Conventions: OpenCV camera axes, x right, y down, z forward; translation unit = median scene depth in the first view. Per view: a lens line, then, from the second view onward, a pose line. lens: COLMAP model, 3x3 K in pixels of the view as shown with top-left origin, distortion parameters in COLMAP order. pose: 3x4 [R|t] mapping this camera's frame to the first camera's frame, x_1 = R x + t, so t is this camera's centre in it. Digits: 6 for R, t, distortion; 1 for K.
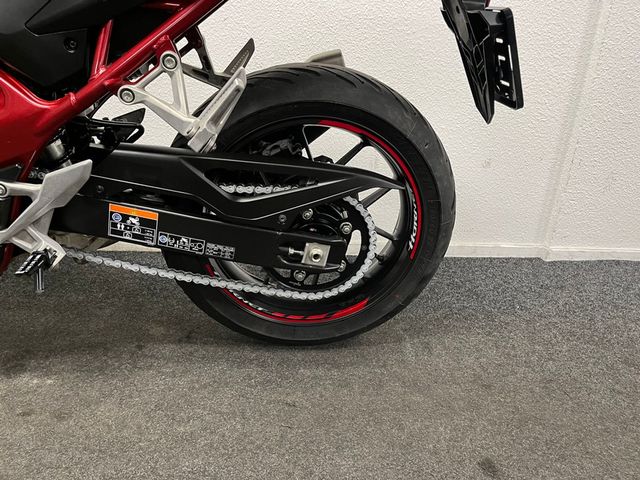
lens RADIAL K [[498.9, 0, 326.5], [0, 498.9, 253.5], [0, 0, 1]] dist [0.062292, -0.095728]
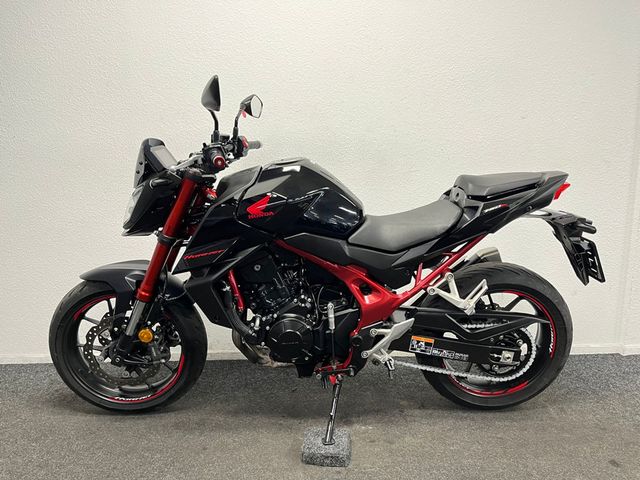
lens RADIAL K [[498.9, 0, 315.8], [0, 498.9, 242.6], [0, 0, 1]] dist [0.062292, -0.095728]
pose [[0.993459, -0.055916, -0.099565, -0.515940], [0.033250, 0.975776, -0.216230, -0.032239], [0.109243, 0.211505, 0.971253, -1.055584]]
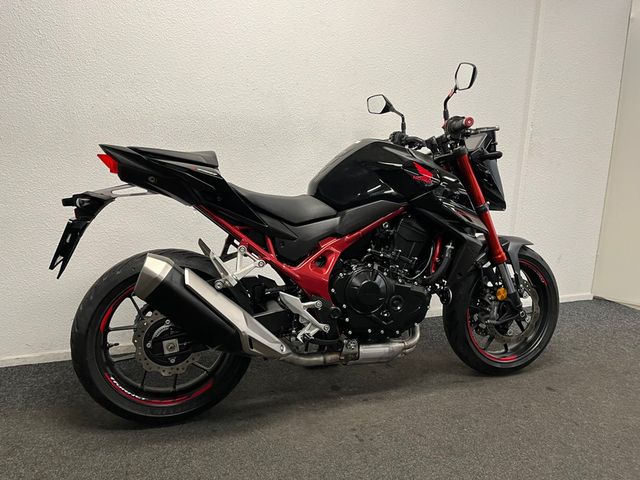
lens RADIAL K [[498.9, 0, 317.6], [0, 498.9, 240.9], [0, 0, 1]] dist [0.062292, -0.095728]
pose [[0.964775, -0.085878, 0.248665, -1.160368], [0.128620, 0.978524, -0.161082, -0.037573], [-0.229491, 0.187391, 0.955101, -1.085282]]
